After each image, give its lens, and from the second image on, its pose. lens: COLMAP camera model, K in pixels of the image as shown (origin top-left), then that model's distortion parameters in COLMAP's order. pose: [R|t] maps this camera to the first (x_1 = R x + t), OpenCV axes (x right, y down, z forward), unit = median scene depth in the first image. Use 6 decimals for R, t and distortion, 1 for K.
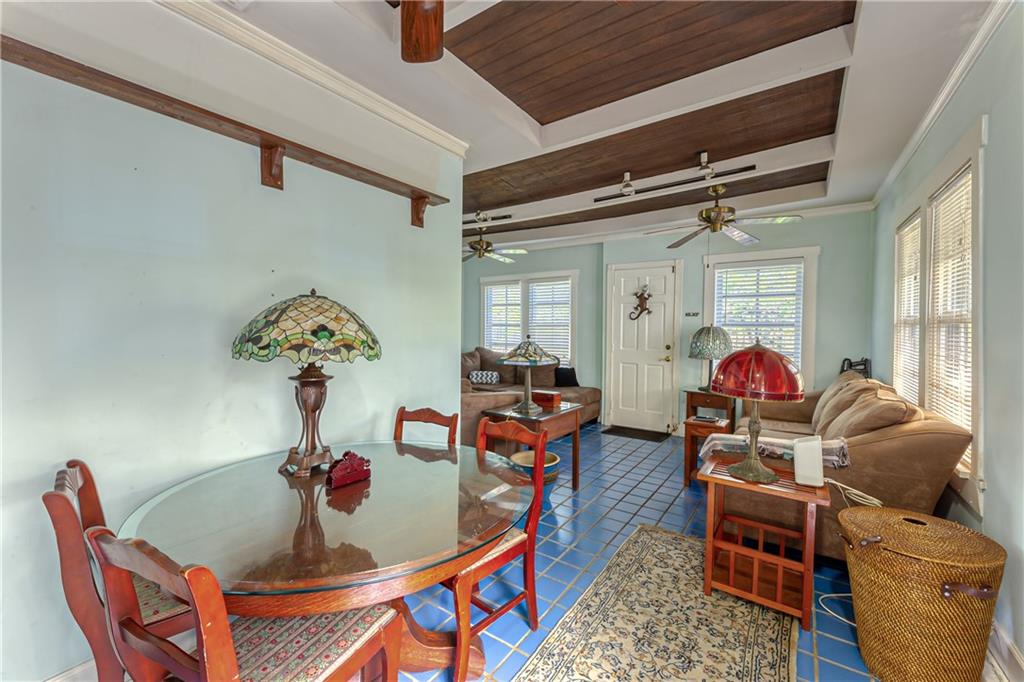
lens RADIAL K [[422.9, 0, 505.1], [0, 422.9, 339.0], [0, 0, 1]] dist [-0.001691, -0.000116]
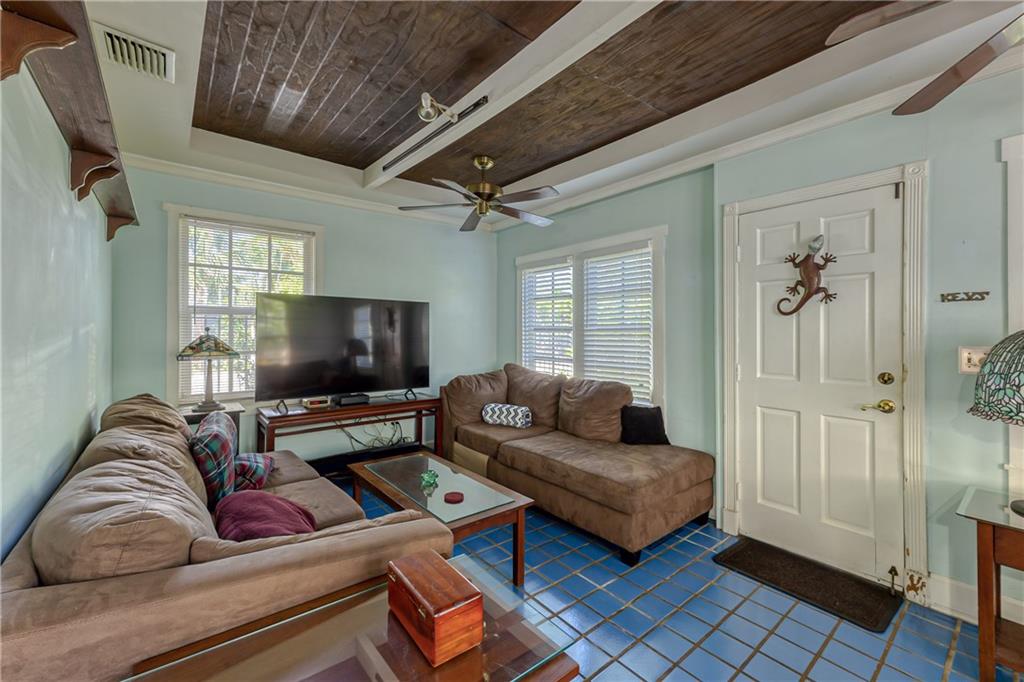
lens RADIAL K [[417.8, 0, 501.1], [0, 417.8, 328.2], [0, 0, 1]] dist [0.000581, 0.000125]
pose [[0.959134, -0.010193, -0.282767, 0.123158], [-0.000467, 0.999293, -0.037607, -0.012412], [0.282951, 0.036202, 0.958451, 0.439732]]
